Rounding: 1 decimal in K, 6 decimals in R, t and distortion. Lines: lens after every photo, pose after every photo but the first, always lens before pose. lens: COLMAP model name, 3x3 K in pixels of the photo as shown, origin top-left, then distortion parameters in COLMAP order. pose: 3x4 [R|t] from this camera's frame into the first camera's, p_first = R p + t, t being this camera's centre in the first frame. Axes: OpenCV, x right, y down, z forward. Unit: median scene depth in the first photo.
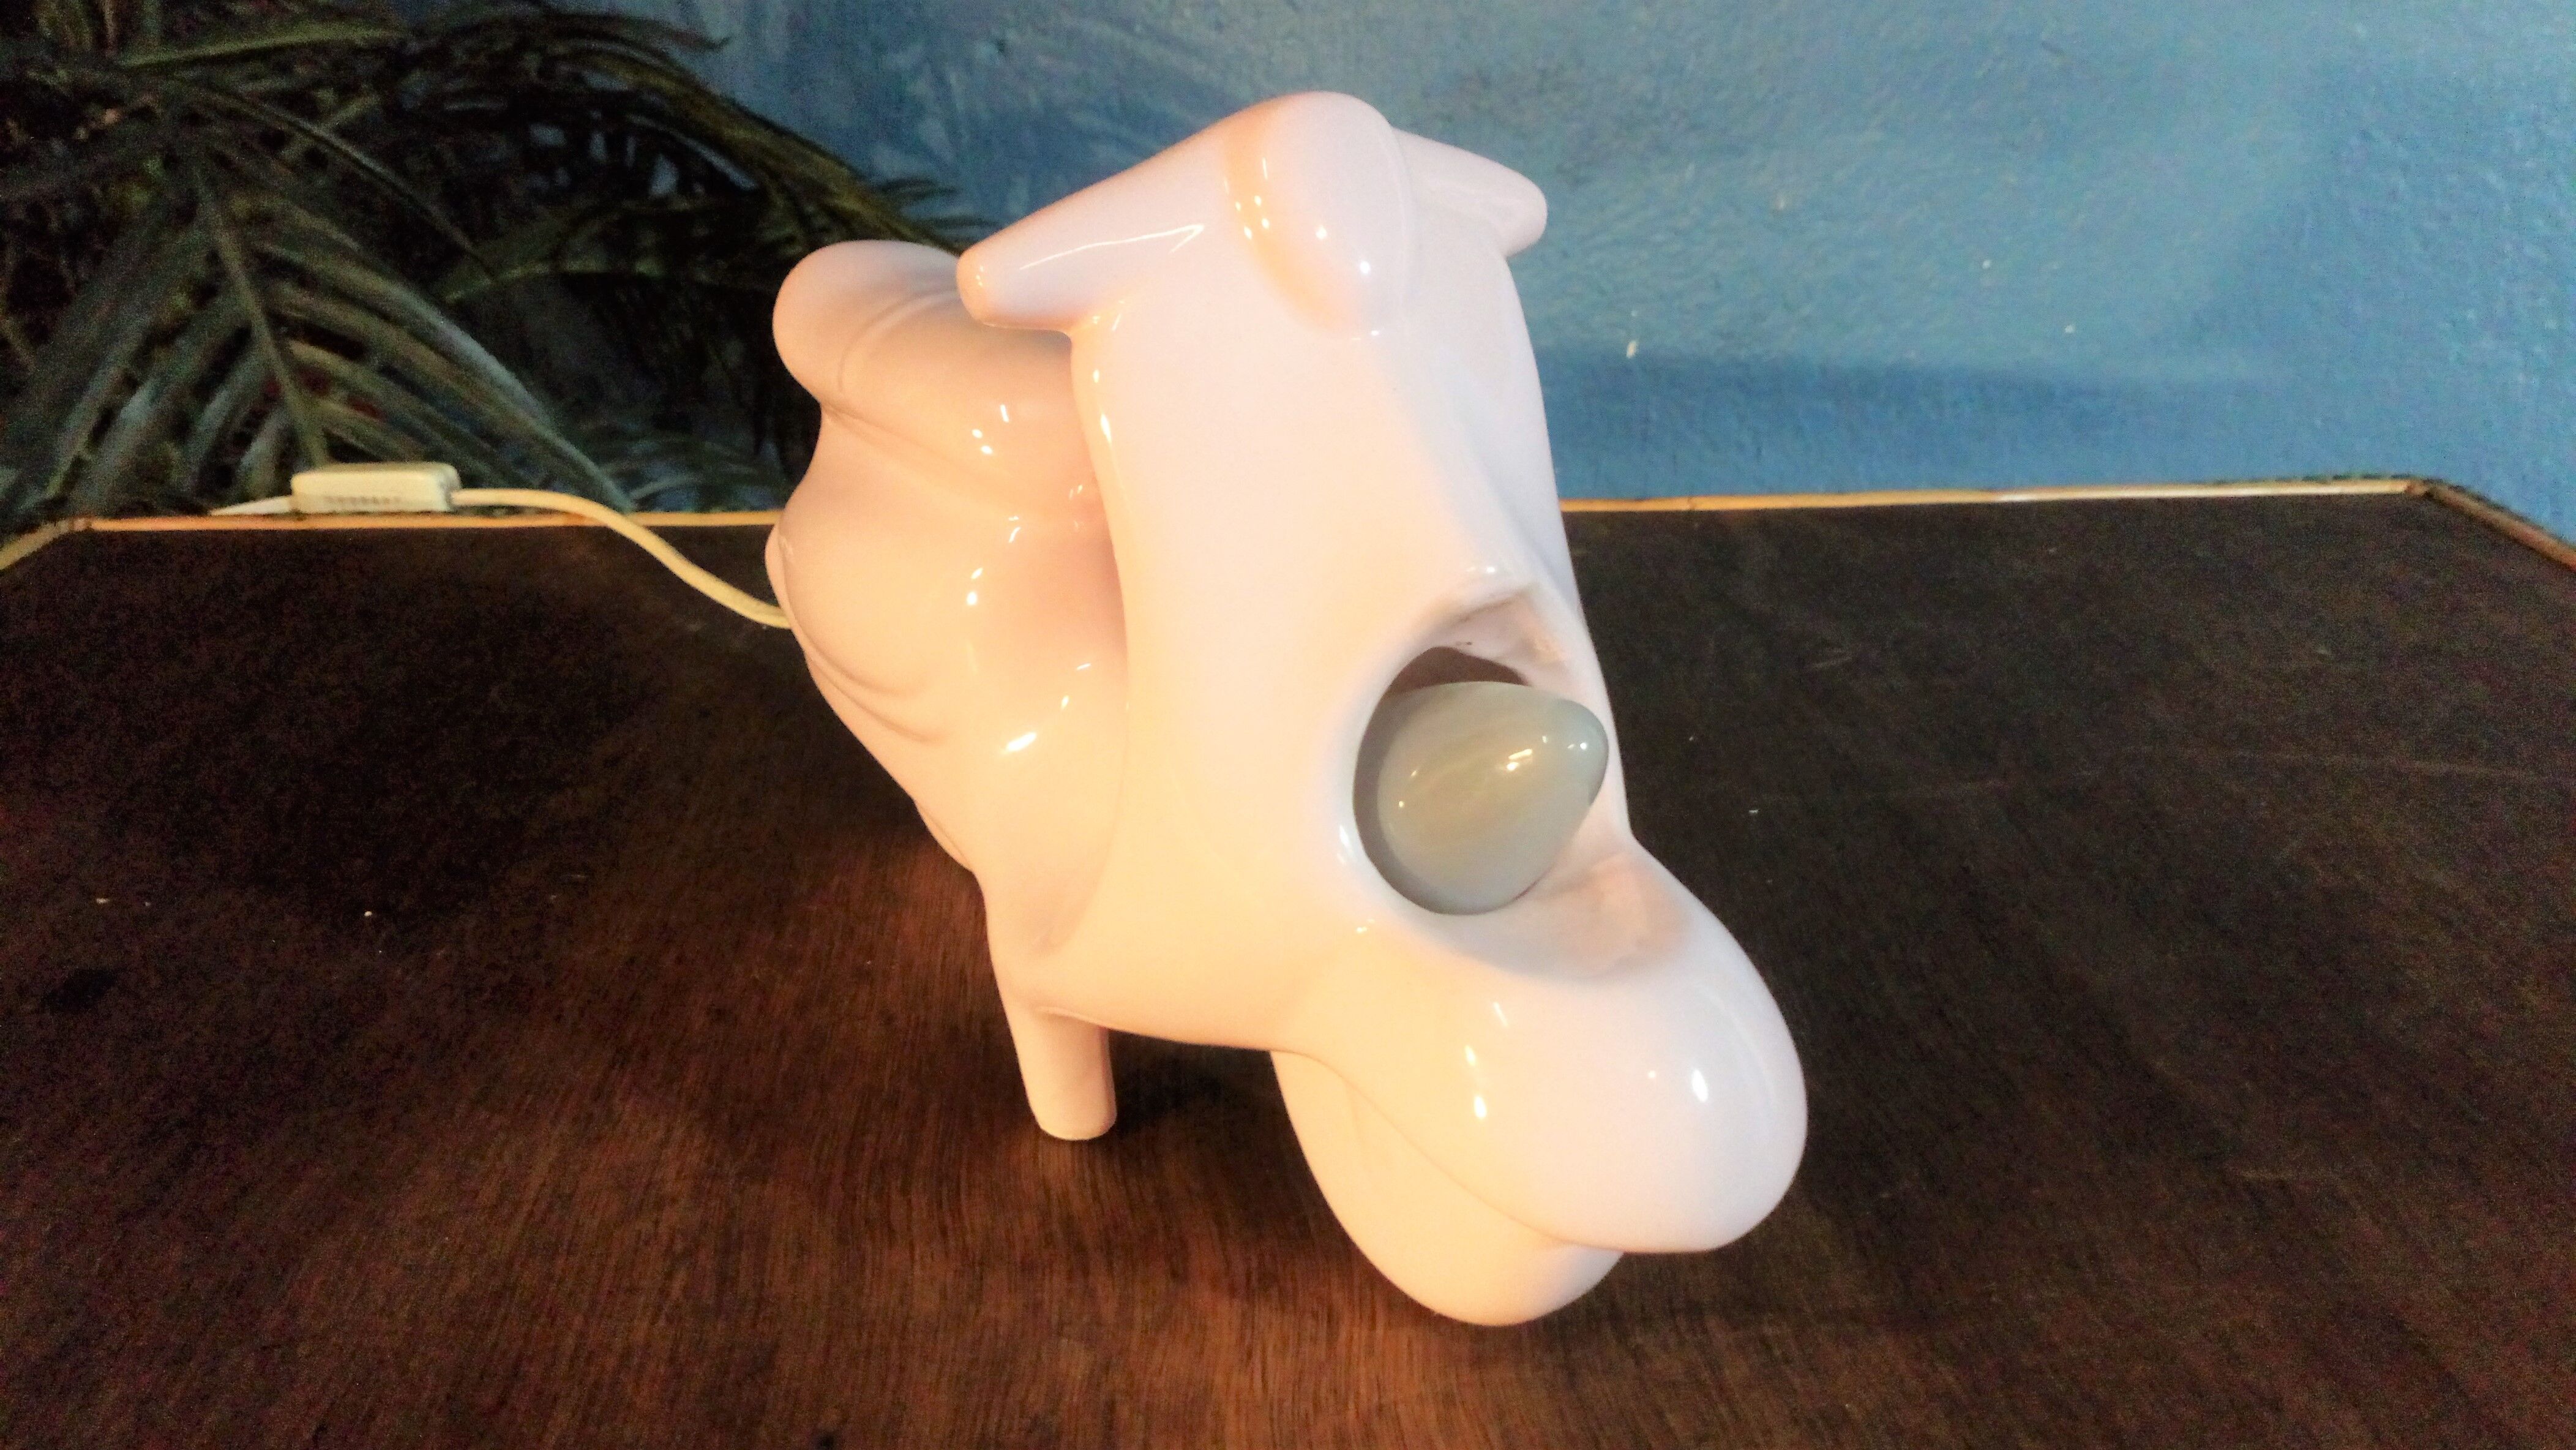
lens RADIAL K [[1763.7, 0, 1277.4], [0, 1763.7, 745.9], [0, 0, 1]] dist [-0.007780, -0.038372]
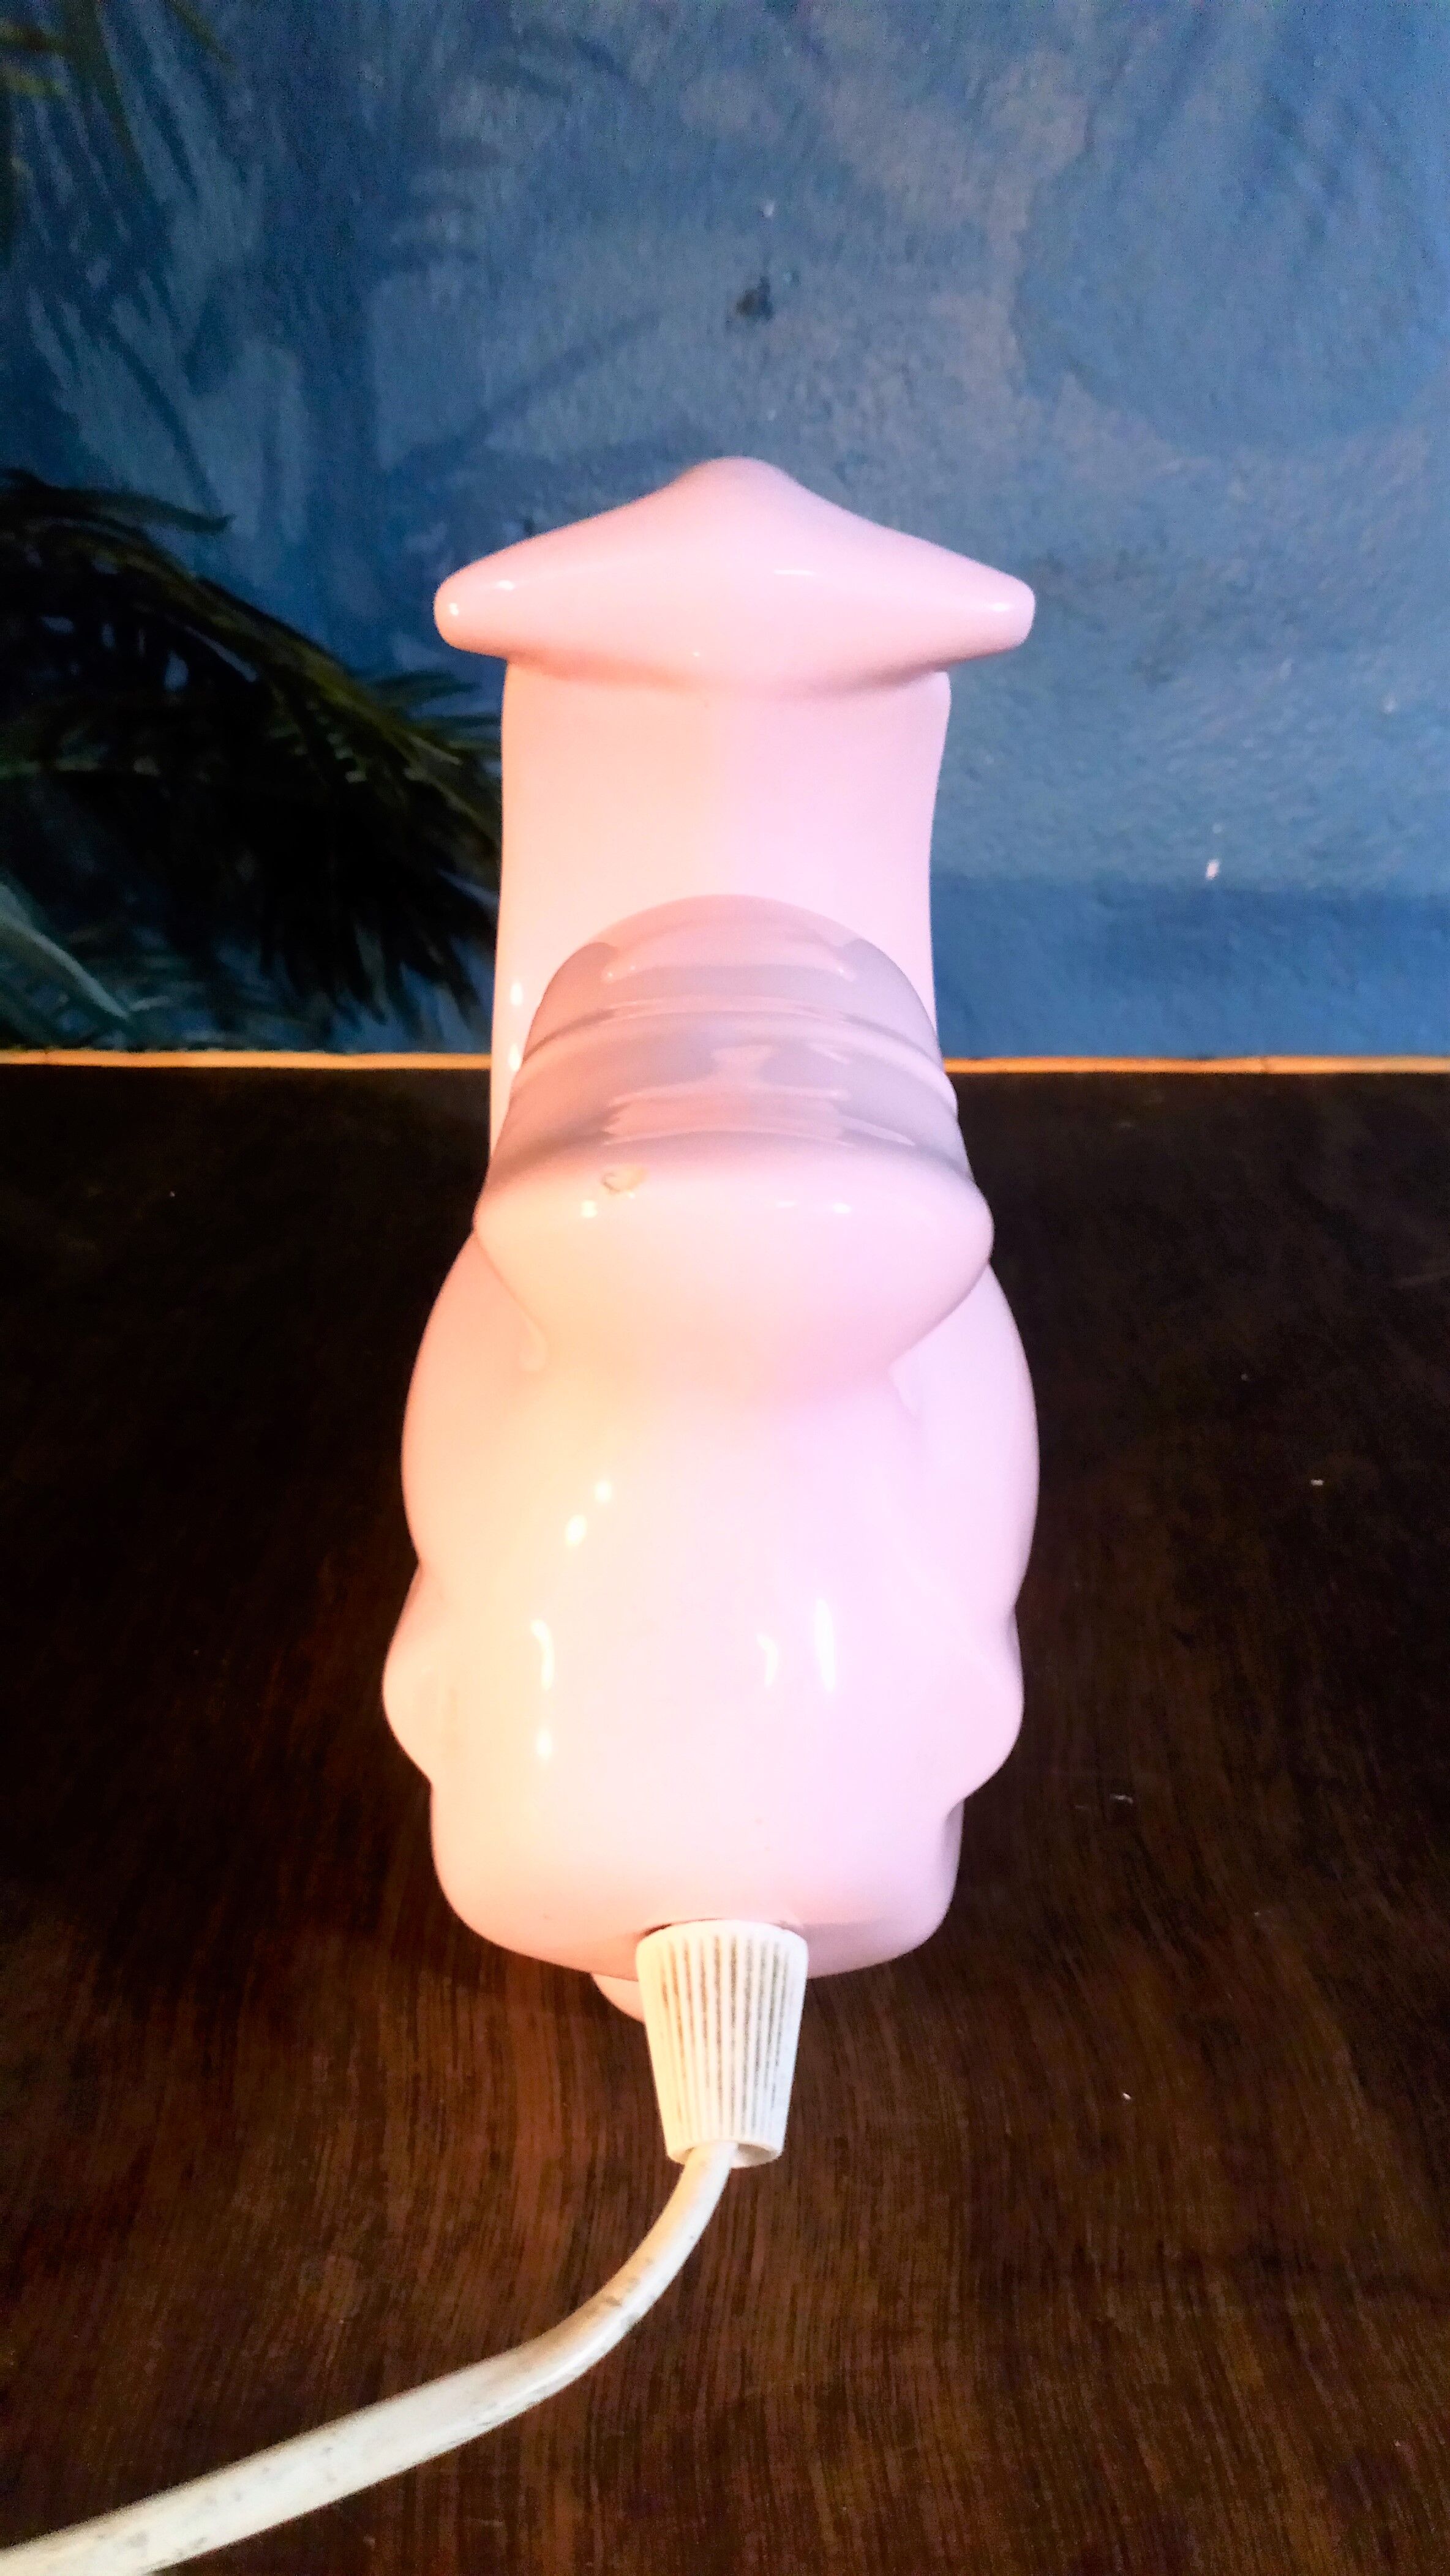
lens RADIAL K [[1763.7, 0, 720.8], [0, 1763.7, 1323.9], [0, 0, 1]] dist [-0.007780, -0.038372]
pose [[0.996927, 0.030875, -0.071992, 0.026898], [-0.027766, 0.998655, 0.043796, -0.030298], [0.073247, -0.041662, 0.996443, 0.091559]]
